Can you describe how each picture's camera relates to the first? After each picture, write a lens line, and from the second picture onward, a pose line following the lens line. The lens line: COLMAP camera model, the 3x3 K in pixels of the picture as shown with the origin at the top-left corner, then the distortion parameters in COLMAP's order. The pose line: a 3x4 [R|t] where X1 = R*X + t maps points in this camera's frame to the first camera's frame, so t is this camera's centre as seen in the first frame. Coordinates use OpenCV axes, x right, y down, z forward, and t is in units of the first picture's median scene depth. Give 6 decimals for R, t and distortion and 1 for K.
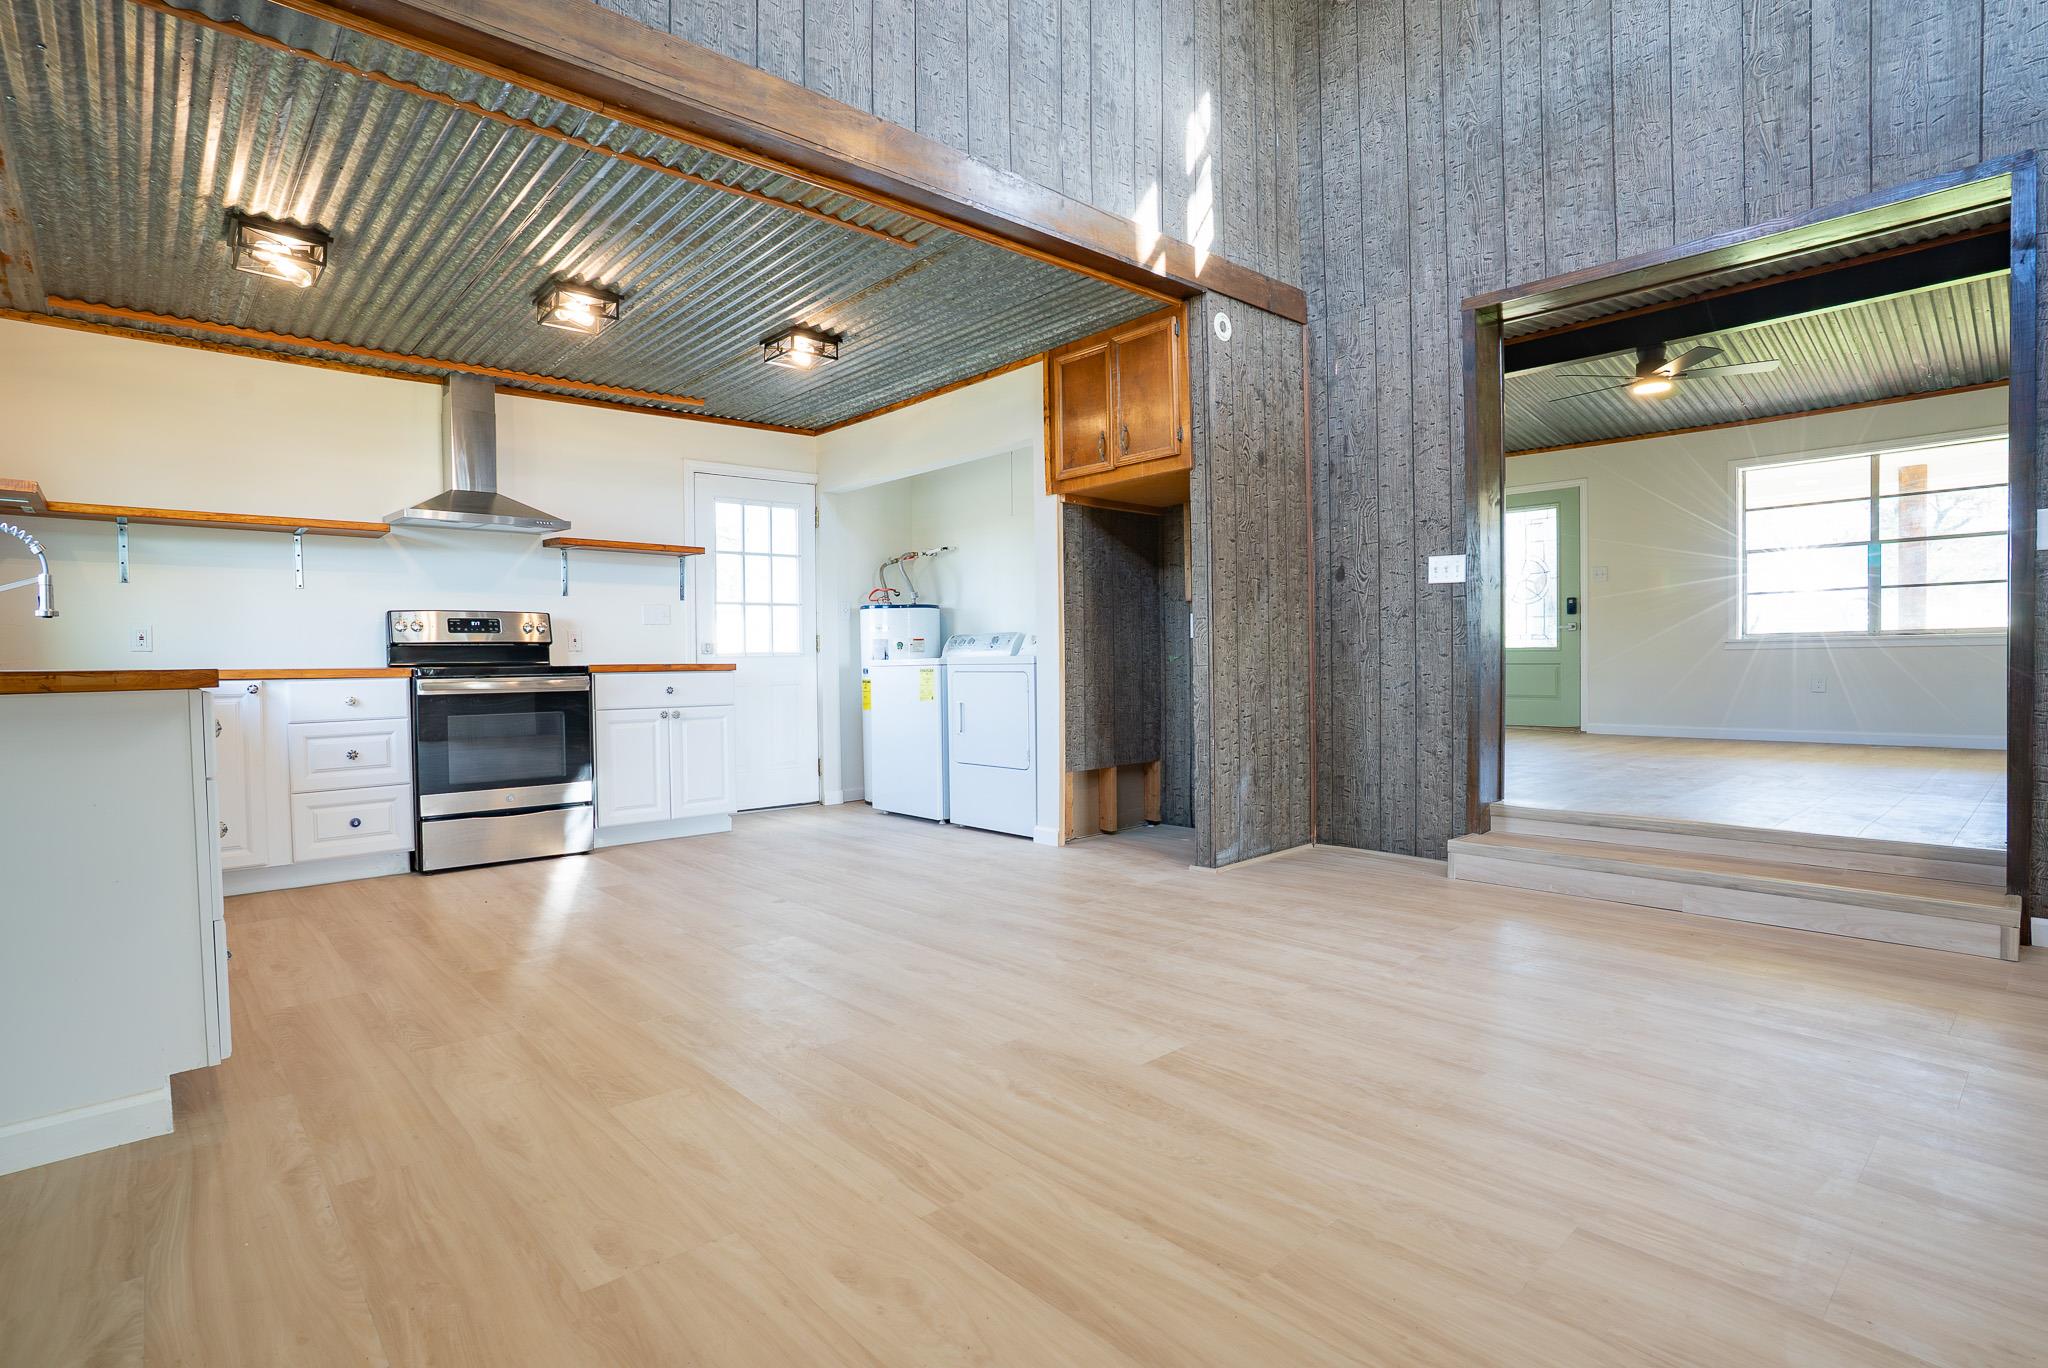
lens RADIAL K [[1010.0, 0, 1024.0], [0, 1010.0, 684.0], [0, 0, 1]] dist [-0.083967, 0.037791]
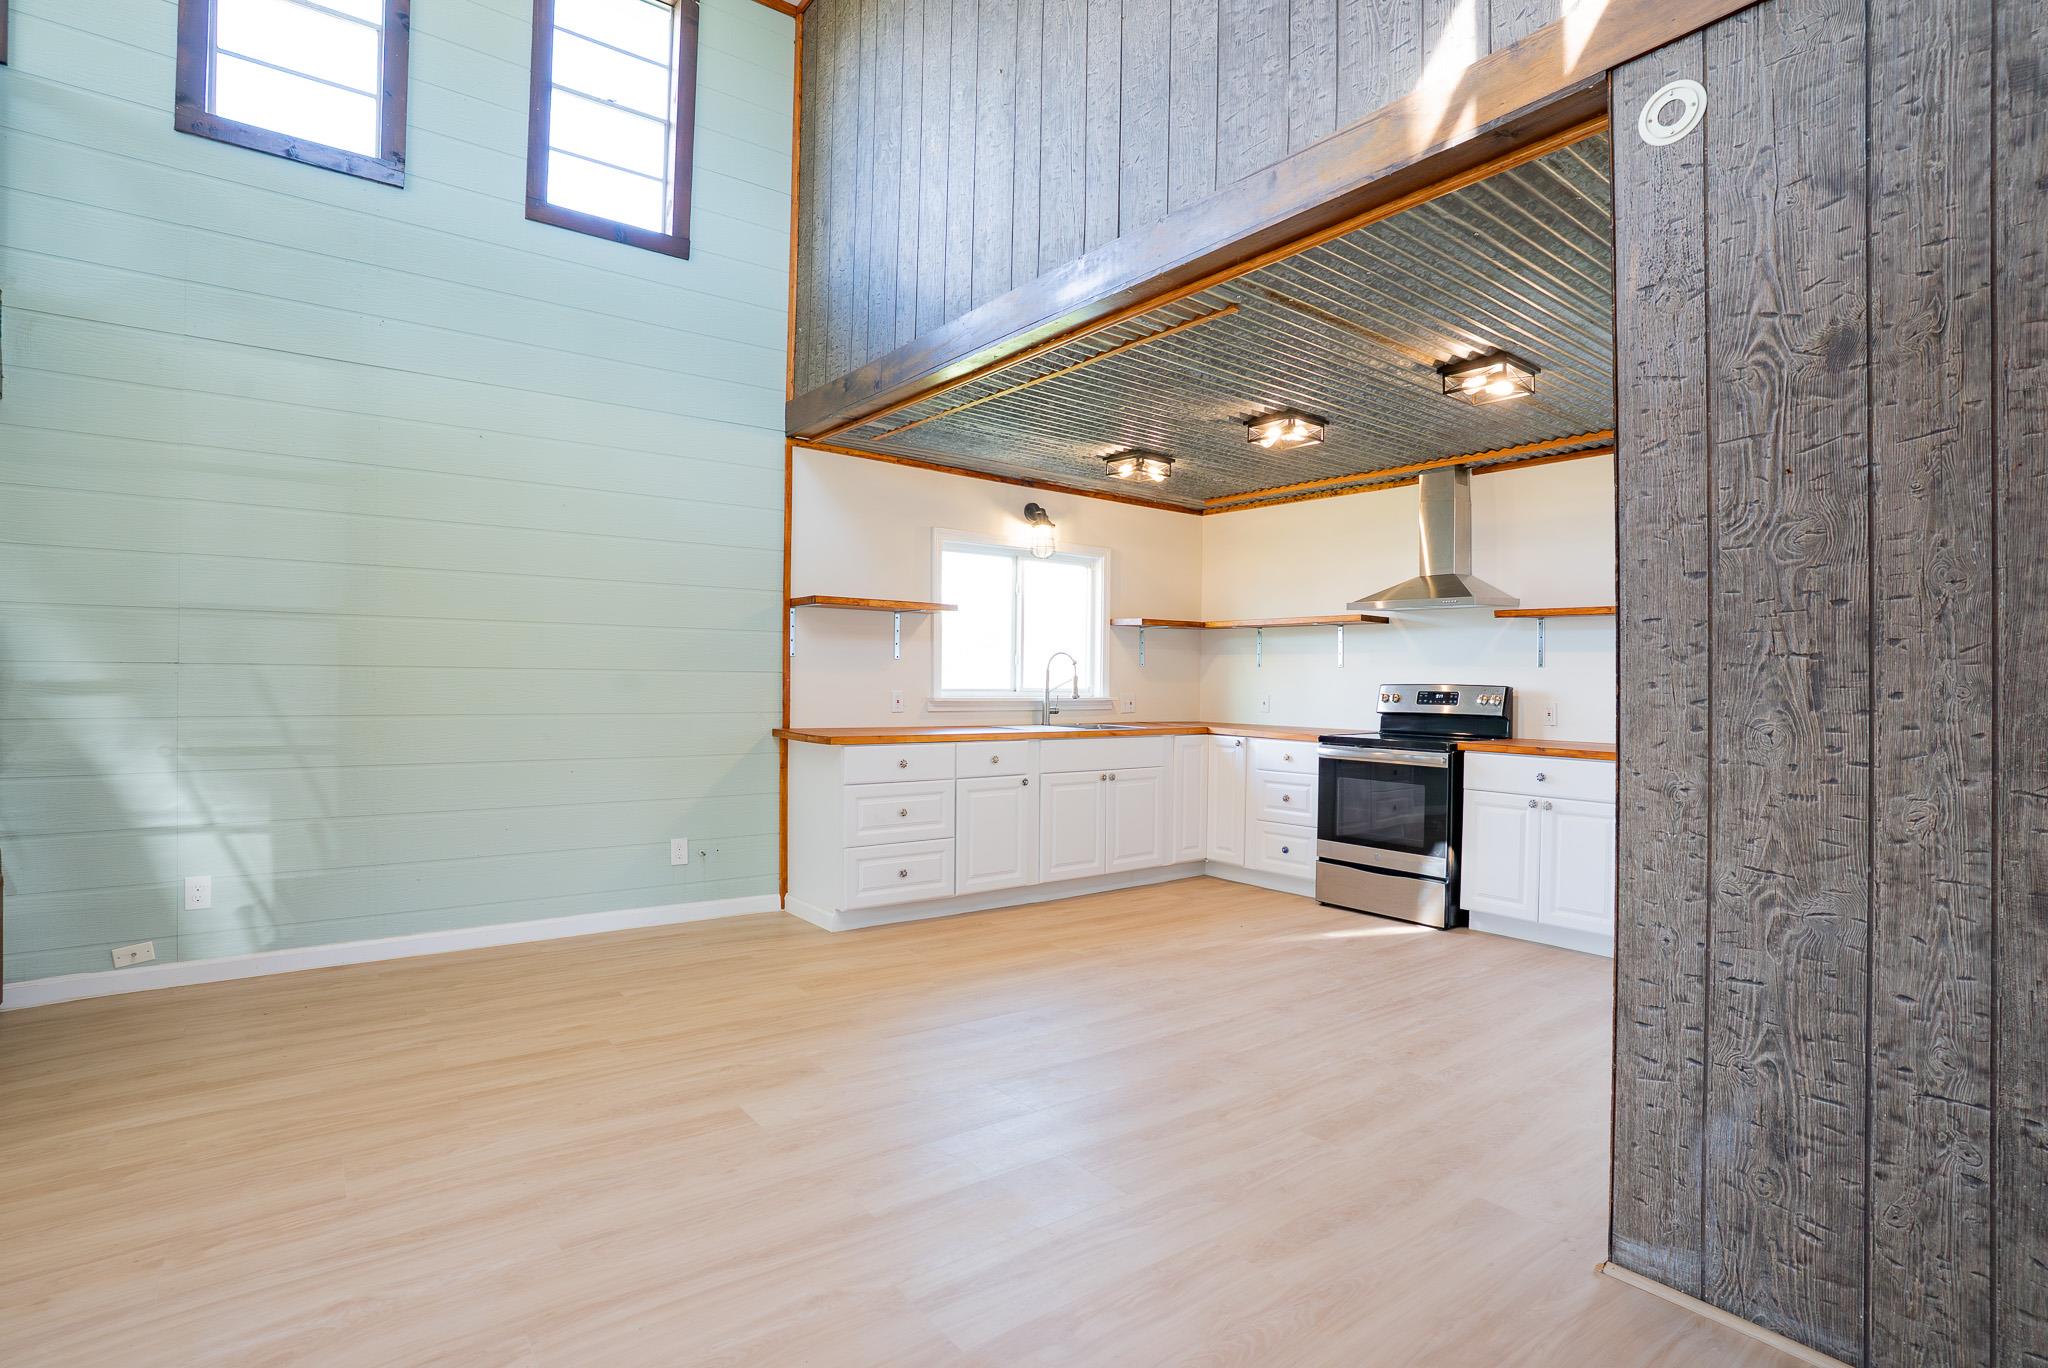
lens RADIAL K [[1010.0, 0, 1024.0], [0, 1010.0, 684.0], [0, 0, 1]] dist [-0.083967, 0.037791]
pose [[-0.092417, 0.015999, -0.995592, 0.636876], [-0.036545, 0.999143, 0.019448, -0.087185], [0.995049, 0.038181, -0.091754, 0.708968]]
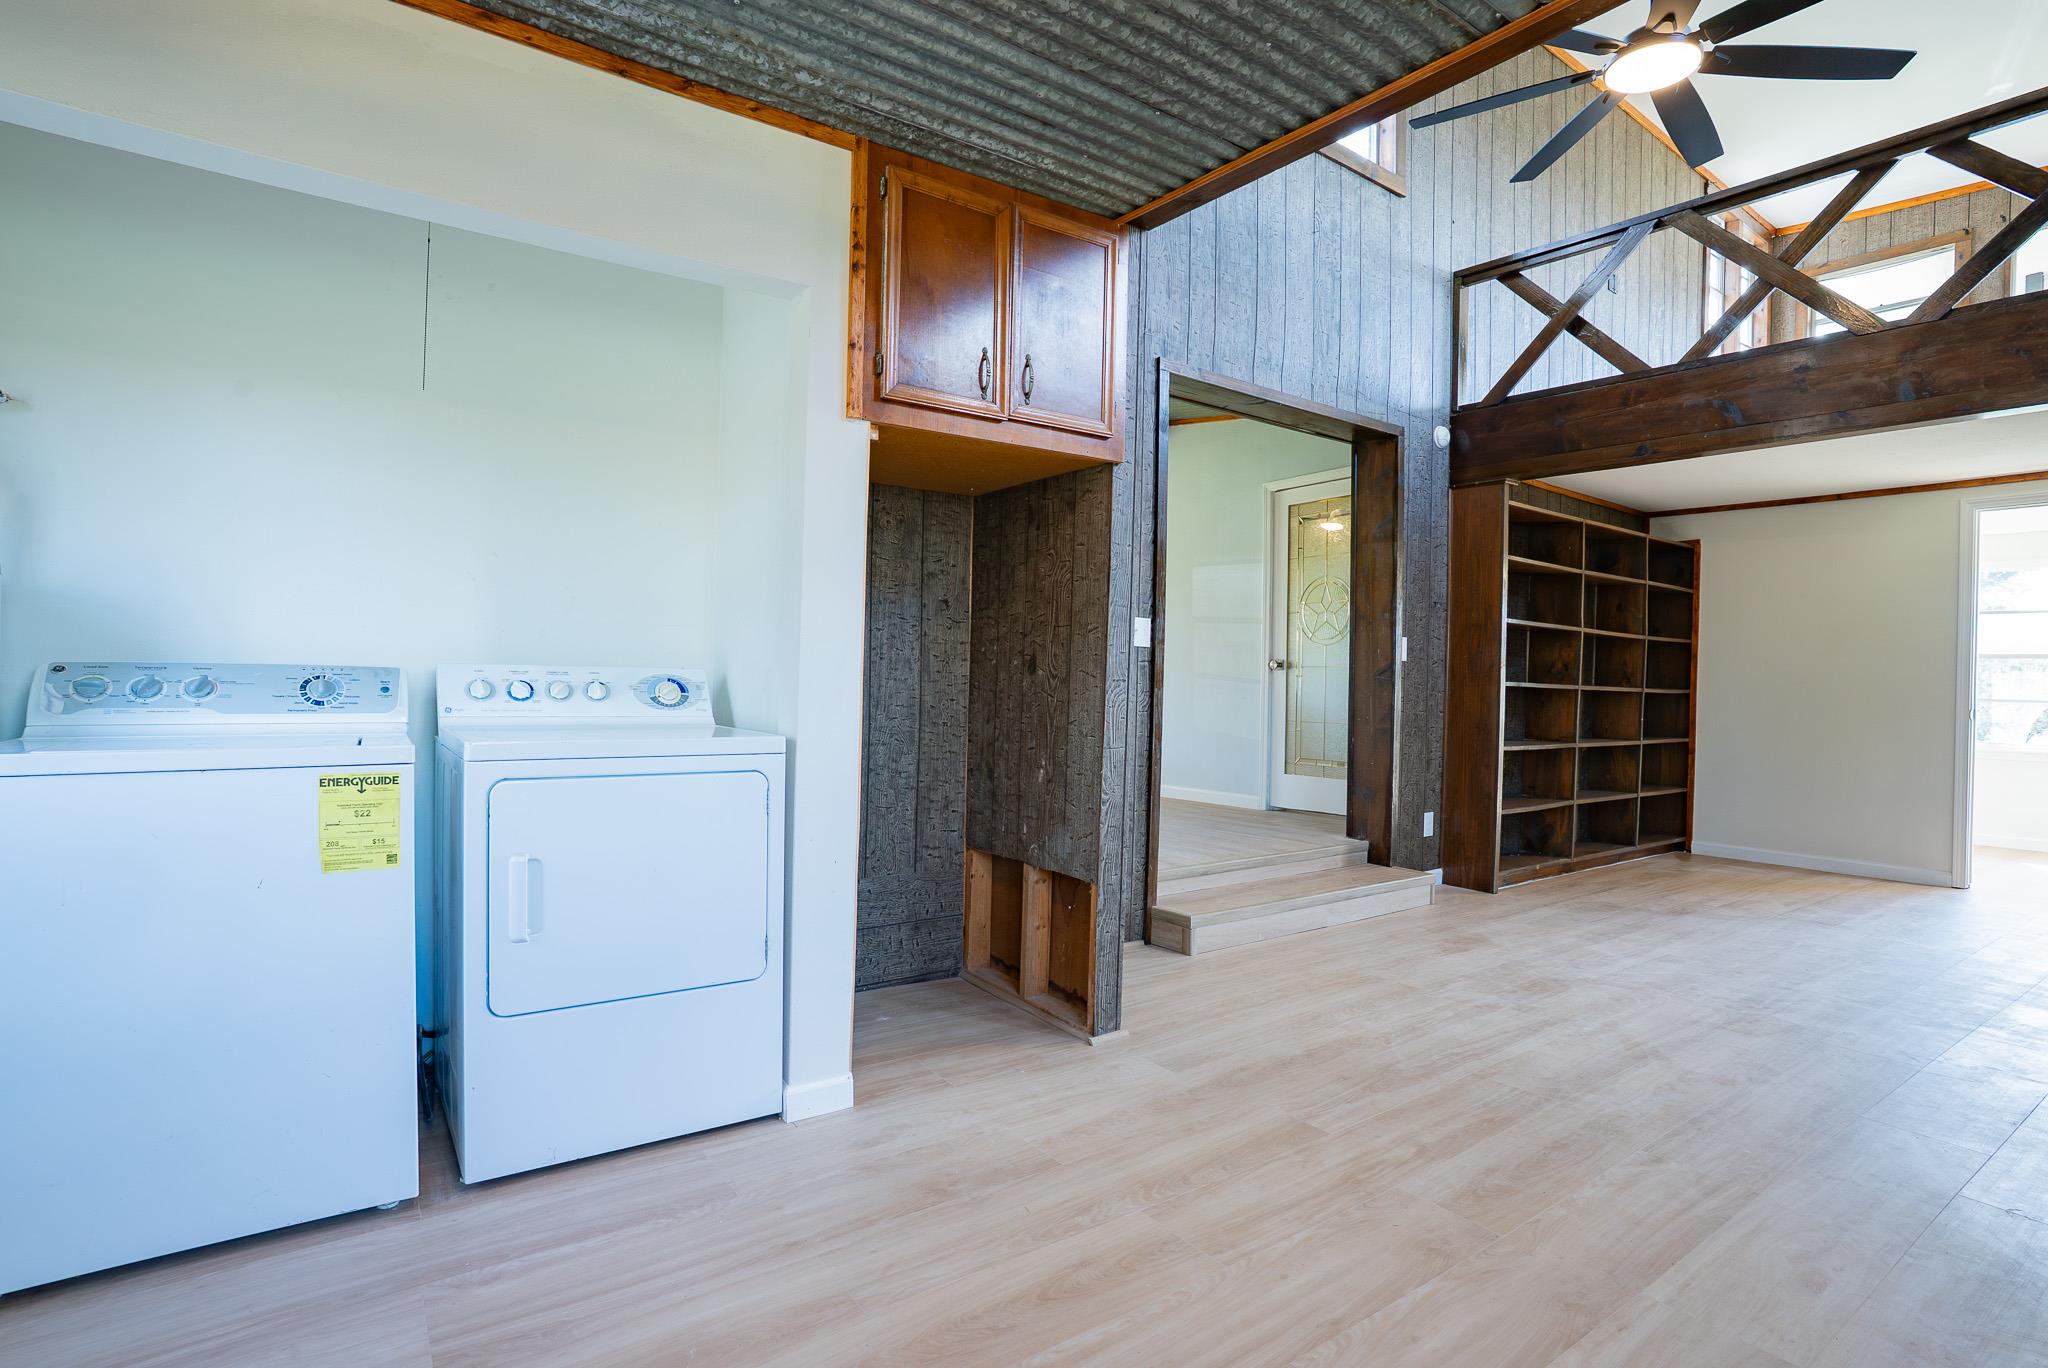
lens RADIAL K [[1010.0, 0, 1024.0], [0, 1010.0, 684.0], [0, 0, 1]] dist [-0.083967, 0.037791]
pose [[0.123869, 0.012098, 0.992225, -0.497293], [0.005996, 0.999898, -0.012940, -0.050436], [-0.992281, 0.007552, 0.123784, 0.921661]]
